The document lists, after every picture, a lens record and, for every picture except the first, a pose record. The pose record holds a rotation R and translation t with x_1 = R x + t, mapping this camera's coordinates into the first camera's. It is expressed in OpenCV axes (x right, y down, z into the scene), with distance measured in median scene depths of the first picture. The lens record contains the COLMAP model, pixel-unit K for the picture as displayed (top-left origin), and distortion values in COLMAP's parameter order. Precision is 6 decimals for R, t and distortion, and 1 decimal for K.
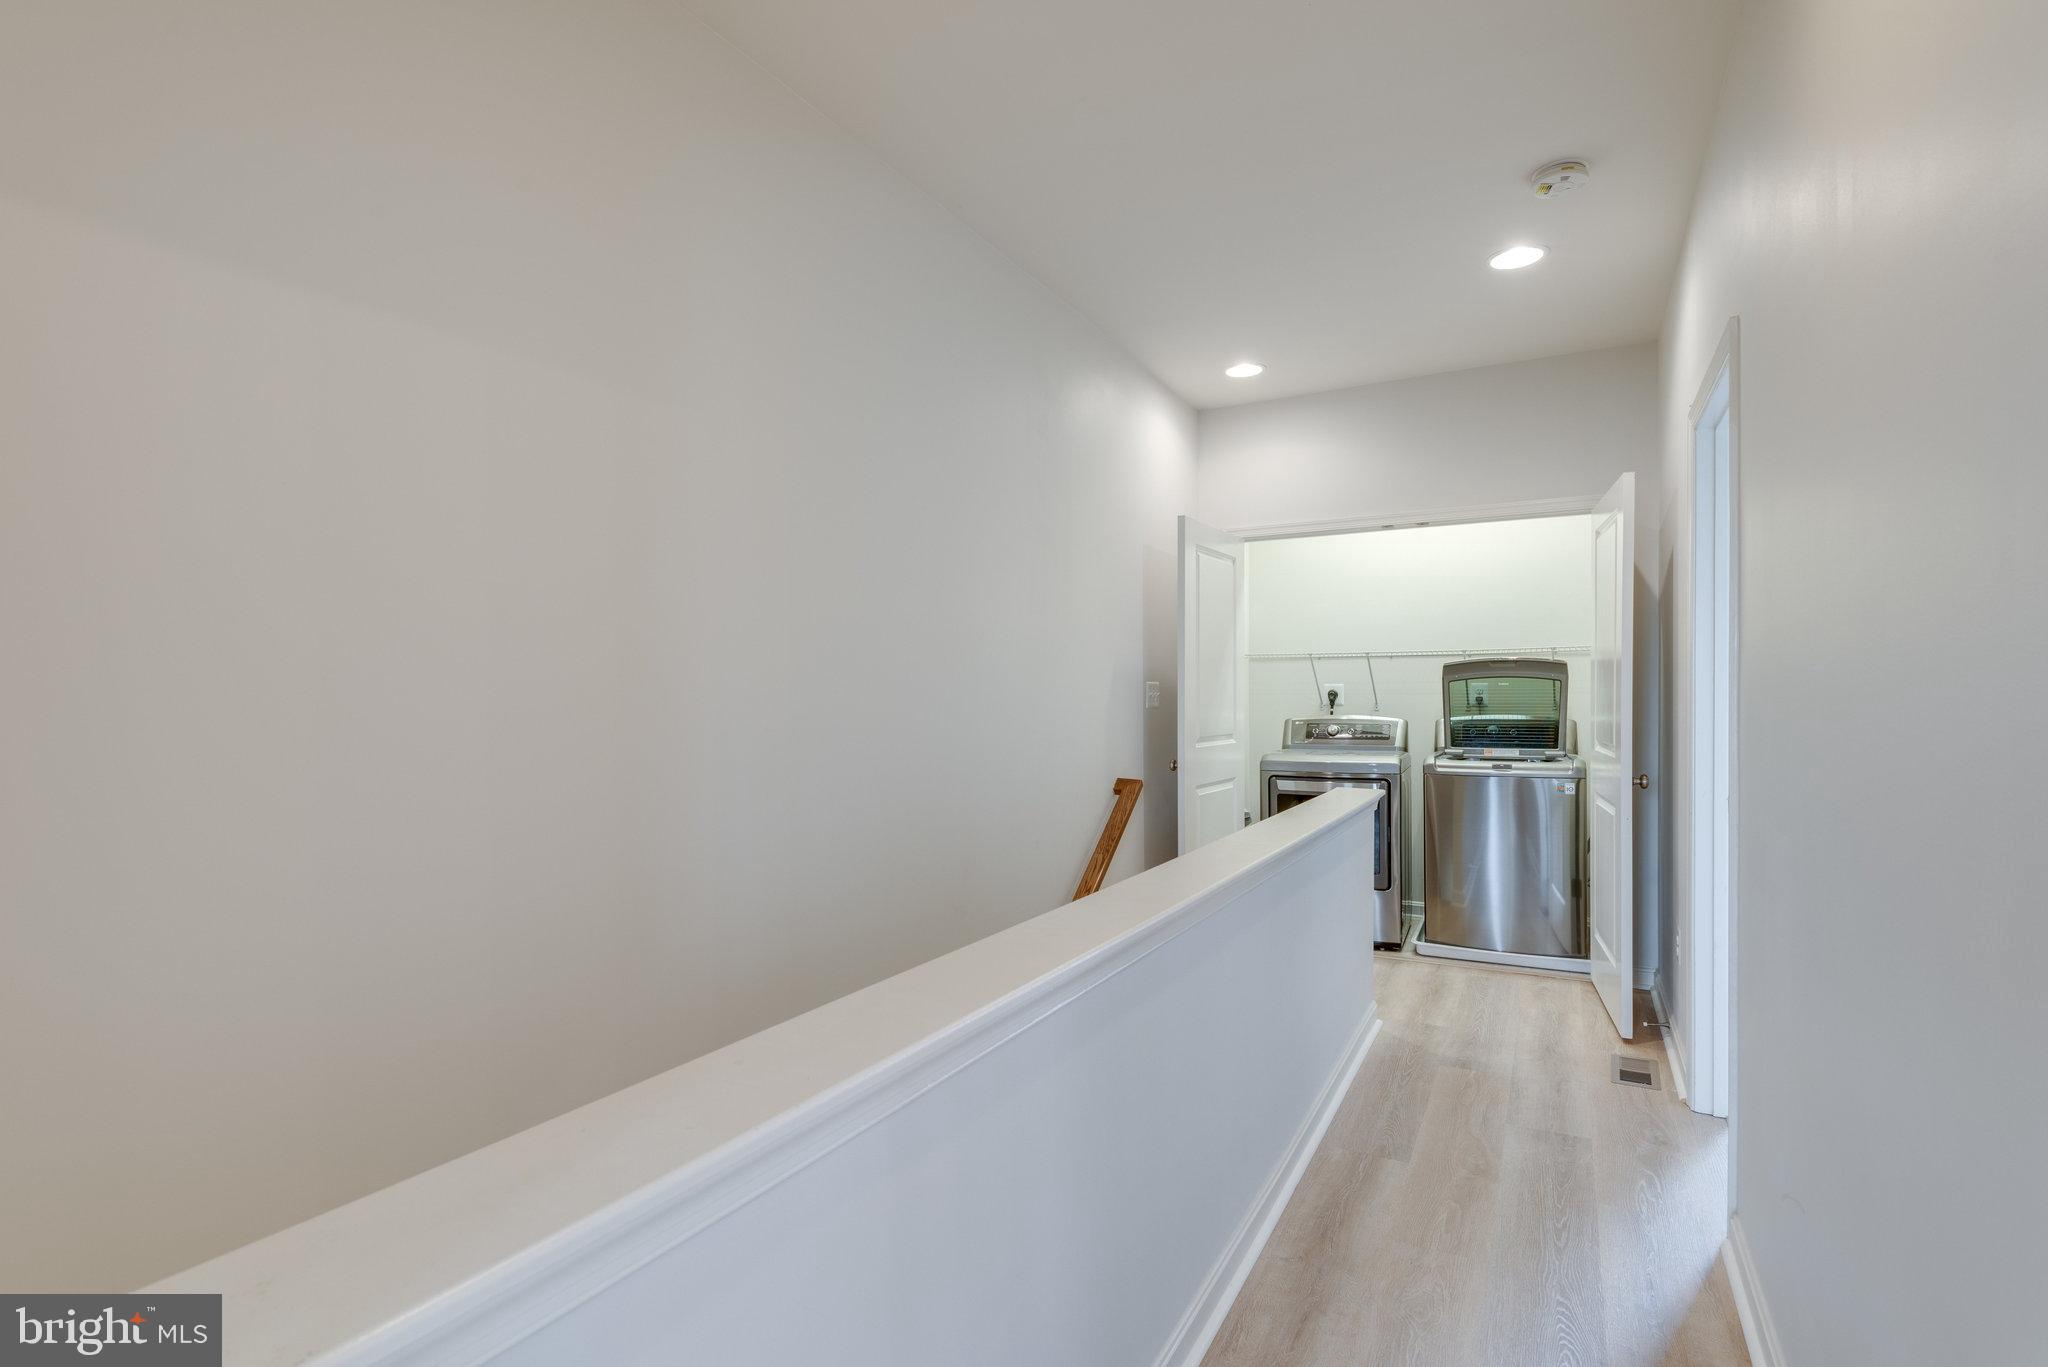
lens RADIAL K [[947.6, 0, 1012.6], [0, 947.6, 699.6], [0, 0, 1]] dist [0.029528, -0.022726]
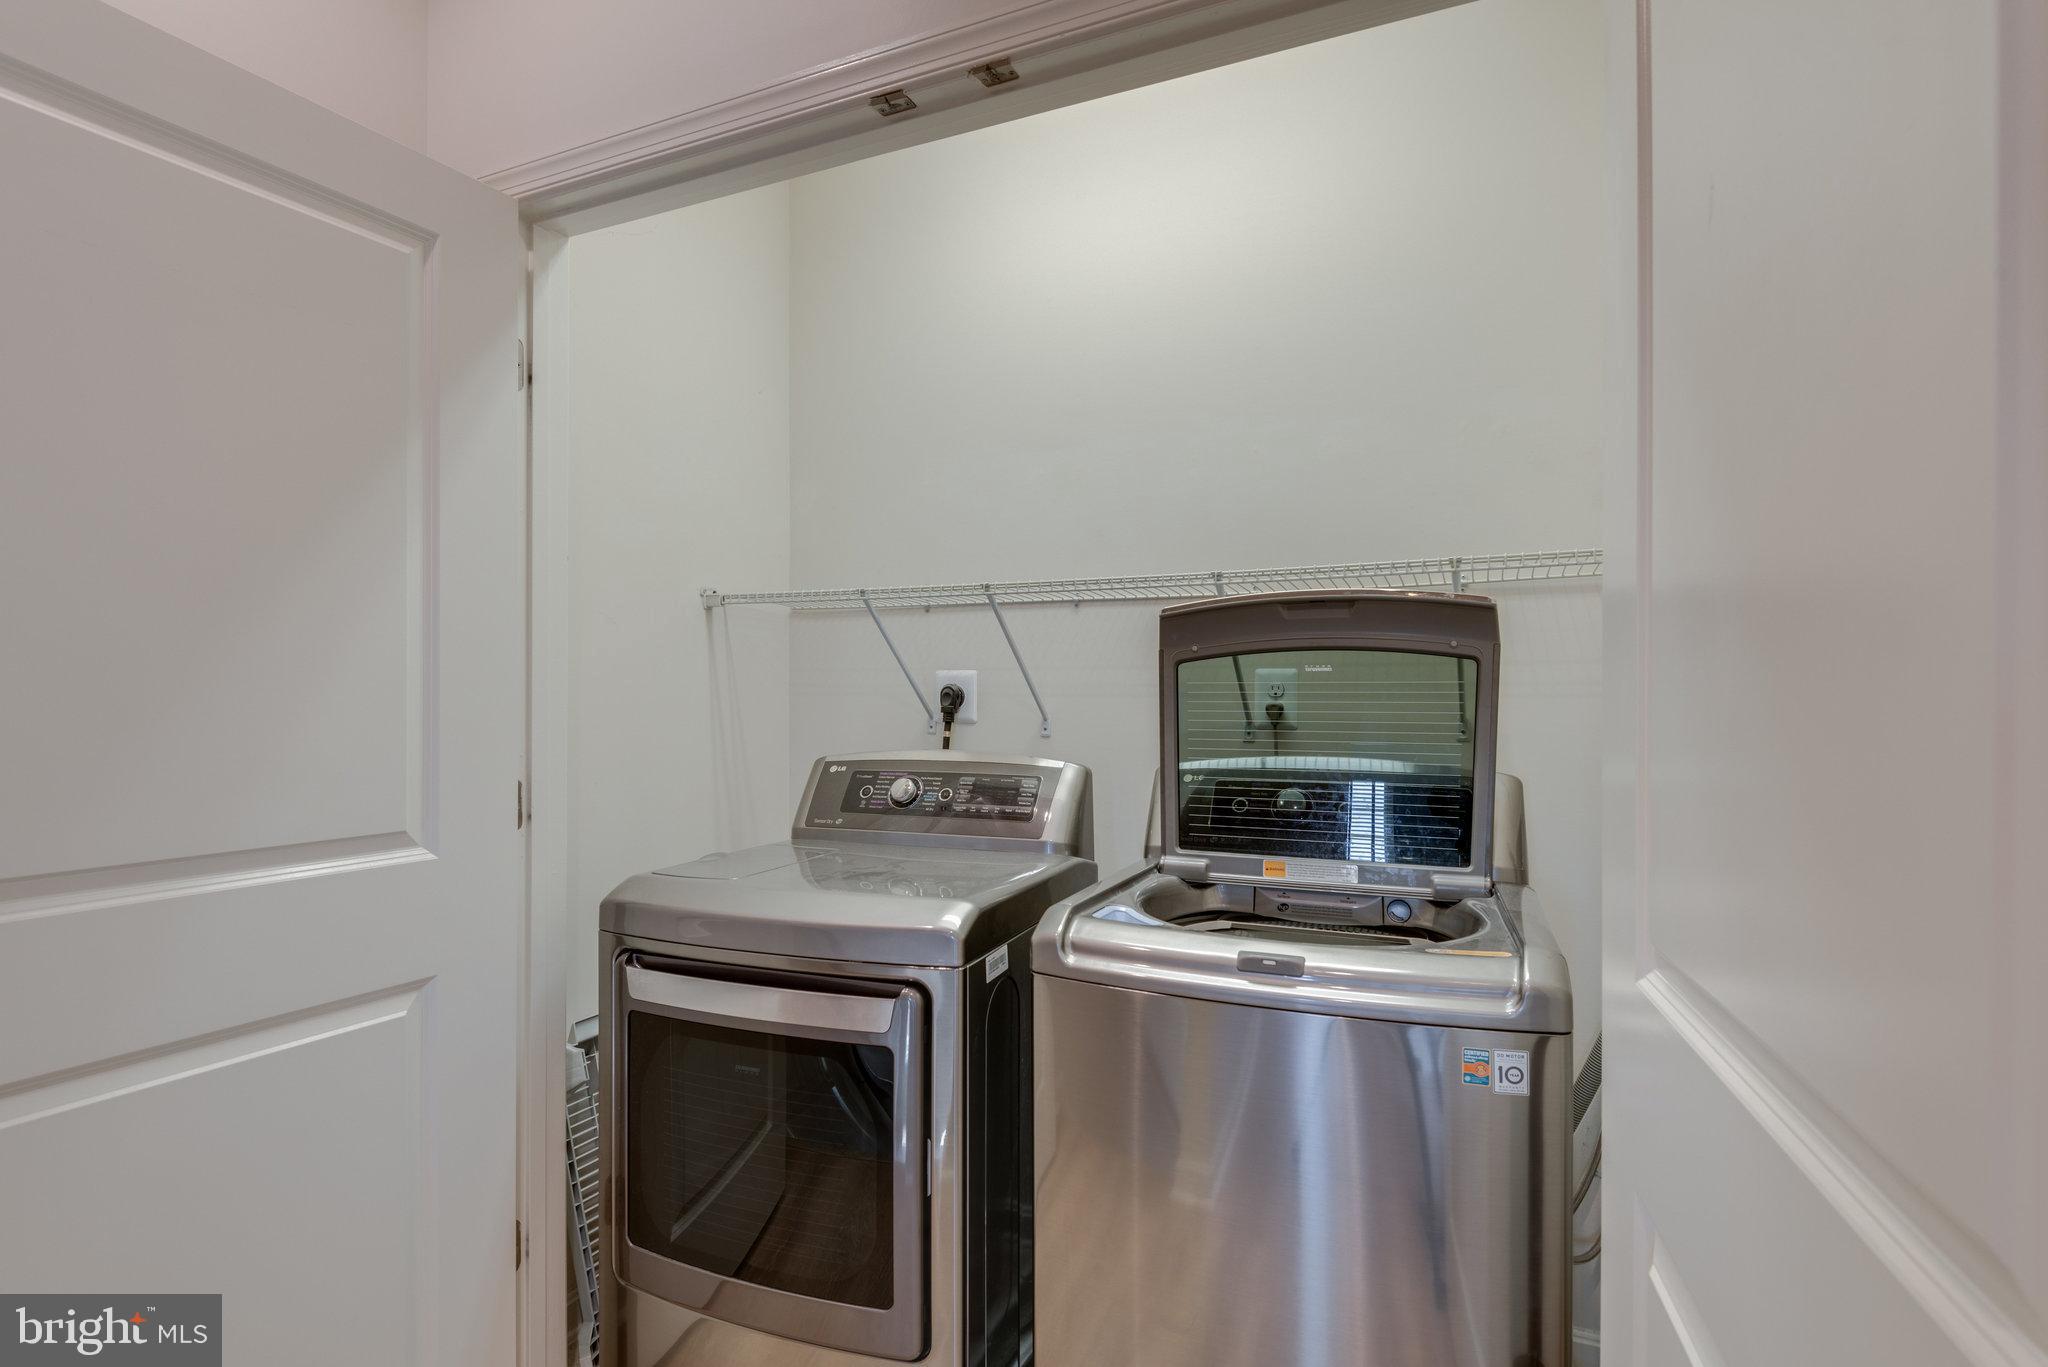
lens RADIAL K [[975.5, 0, 1032.7], [0, 975.5, 684.9], [0, 0, 1]] dist [-0.001159, -0.001515]
pose [[0.996331, 0.004468, 0.085465, 0.374296], [-0.003491, 0.999927, -0.011573, -0.006145], [-0.085510, 0.011232, 0.996274, 0.646677]]
